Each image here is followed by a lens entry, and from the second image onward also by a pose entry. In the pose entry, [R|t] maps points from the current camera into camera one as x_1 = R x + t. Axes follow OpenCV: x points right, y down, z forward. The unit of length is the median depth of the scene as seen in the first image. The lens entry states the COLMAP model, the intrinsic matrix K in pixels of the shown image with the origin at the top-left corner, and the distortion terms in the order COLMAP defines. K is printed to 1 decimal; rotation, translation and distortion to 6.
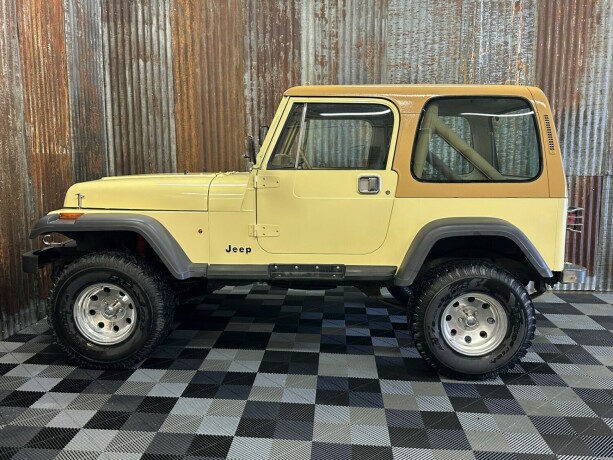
lens RADIAL K [[538.7, 0, 302.0], [0, 538.7, 229.4], [0, 0, 1]] dist [0.100622, -0.153130]
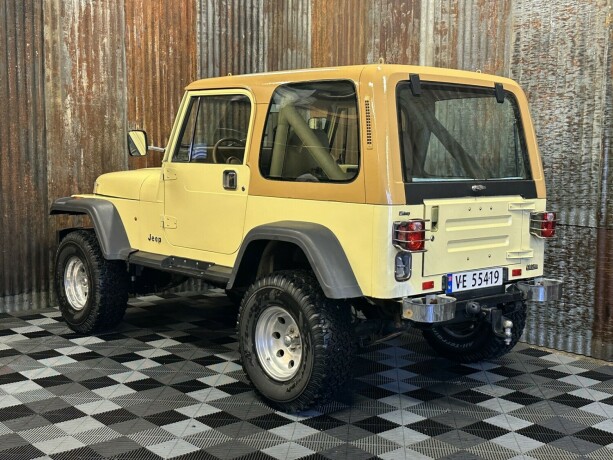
lens RADIAL K [[824.4, 0, 307.7], [0, 824.4, 228.5], [0, 0, 1]] dist [0.129093, 0.000000]
pose [[0.692316, 0.071283, -0.718065, 0.979775], [-0.104977, 0.994472, -0.002490, -0.007115], [0.713917, 0.077104, 0.695972, 0.078337]]
